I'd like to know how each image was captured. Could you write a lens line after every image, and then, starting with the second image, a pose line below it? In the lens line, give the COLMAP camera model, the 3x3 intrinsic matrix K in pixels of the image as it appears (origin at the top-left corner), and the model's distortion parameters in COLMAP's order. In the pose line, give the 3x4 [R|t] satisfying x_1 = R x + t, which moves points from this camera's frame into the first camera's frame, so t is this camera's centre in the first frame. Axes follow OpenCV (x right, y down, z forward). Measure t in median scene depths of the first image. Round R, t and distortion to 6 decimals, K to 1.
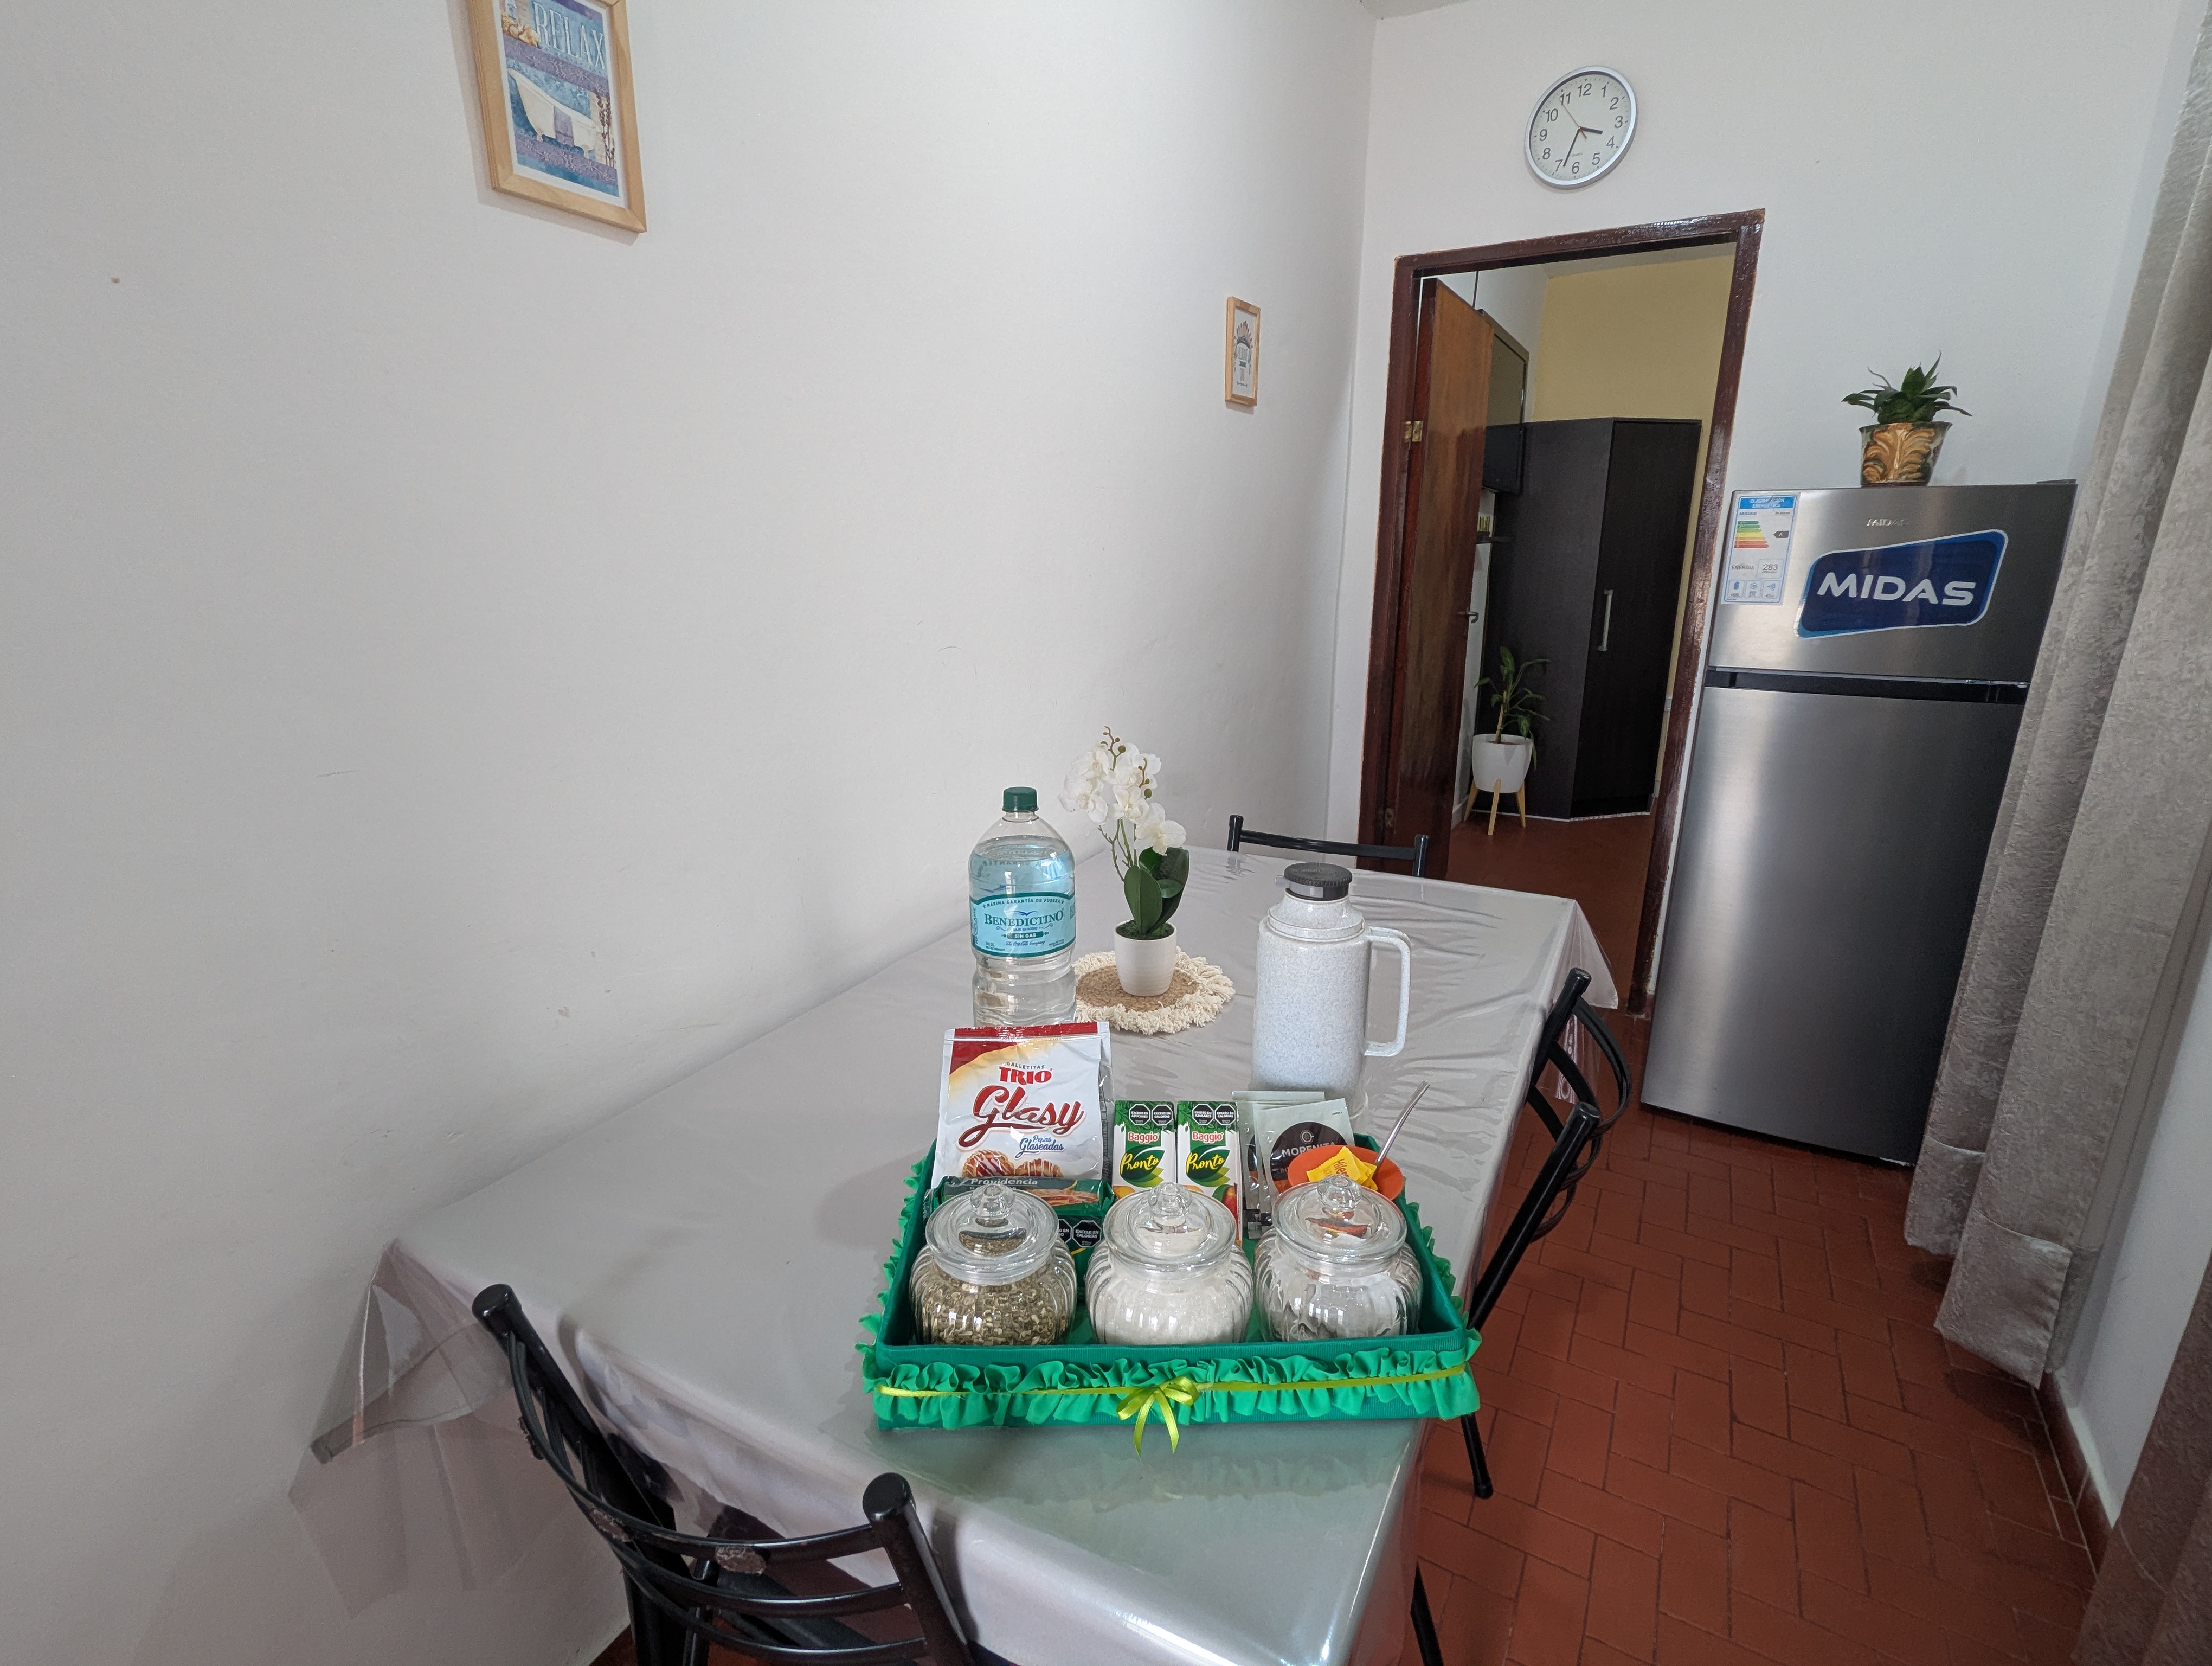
lens RADIAL K [[1030.3, 0, 1094.9], [0, 1030.3, 852.8], [0, 0, 1]] dist [-0.024877, 0.000117]
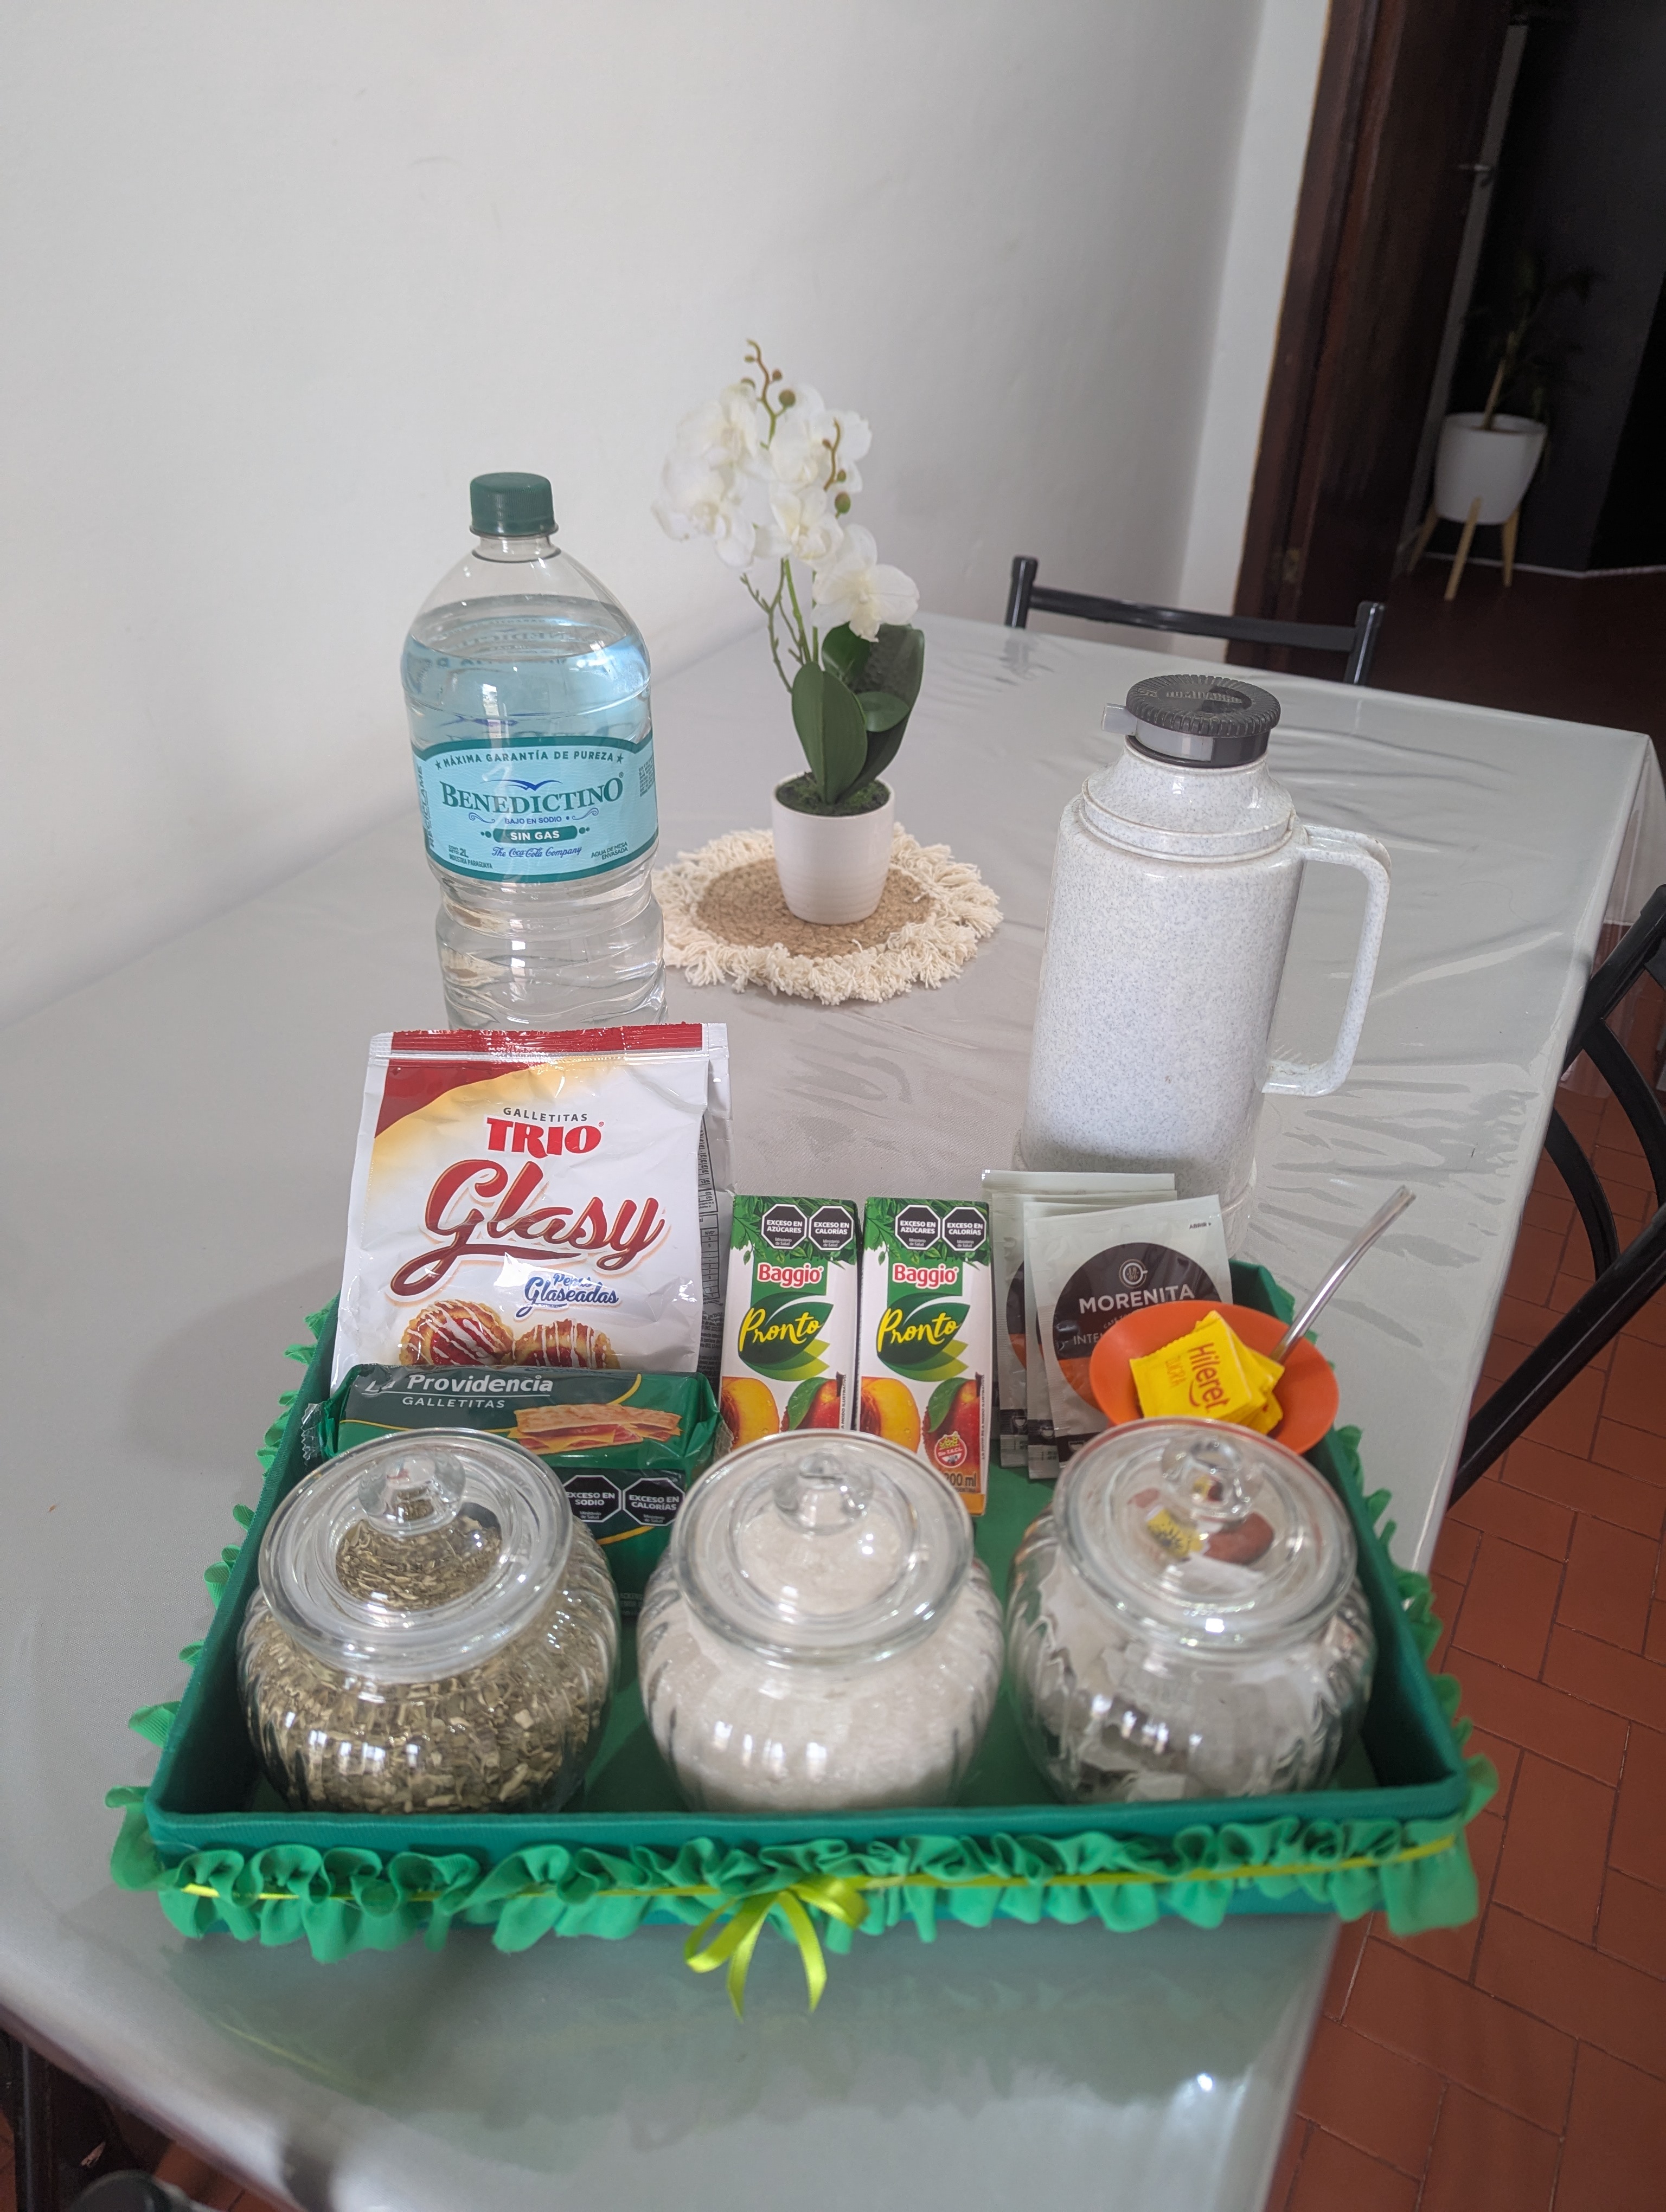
lens RADIAL K [[1560.9, 0, 833.0], [0, 1560.9, 1106.0], [0, 0, 1]] dist [0.055978, -0.067797]
pose [[0.999541, 0.013789, 0.026993, 0.044032], [-0.021229, 0.954118, 0.298679, -0.012581], [-0.021636, -0.299115, 0.953972, 0.318101]]
